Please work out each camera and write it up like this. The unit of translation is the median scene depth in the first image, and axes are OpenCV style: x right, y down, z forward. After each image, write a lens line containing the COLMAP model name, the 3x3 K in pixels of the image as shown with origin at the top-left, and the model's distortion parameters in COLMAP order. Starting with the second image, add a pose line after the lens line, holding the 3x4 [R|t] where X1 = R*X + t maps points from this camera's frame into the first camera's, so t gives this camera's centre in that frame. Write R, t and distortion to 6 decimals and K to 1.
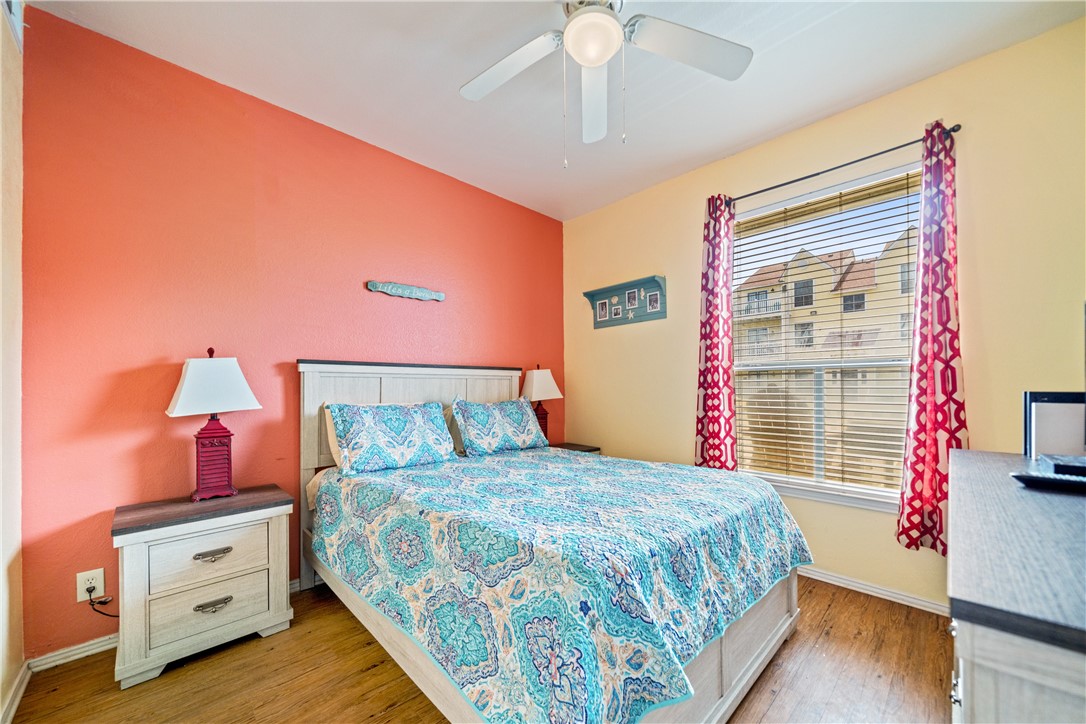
lens RADIAL K [[411.3, 0, 551.9], [0, 411.3, 384.5], [0, 0, 1]] dist [-0.001962, -0.000059]
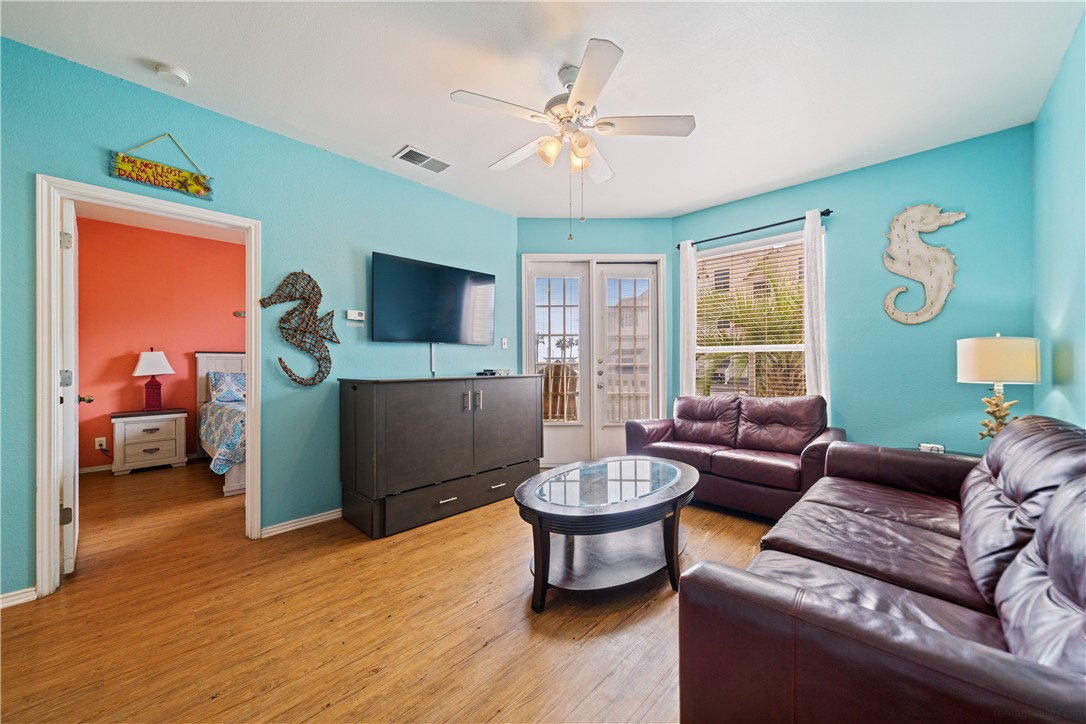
lens RADIAL K [[411.3, 0, 550.2], [0, 411.3, 358.8], [0, 0, 1]] dist [-0.001962, -0.000059]
pose [[0.999362, -0.002417, 0.035641, 1.382648], [0.002541, 0.999991, -0.003446, -0.010020], [-0.035632, 0.003535, 0.999359, -1.449821]]
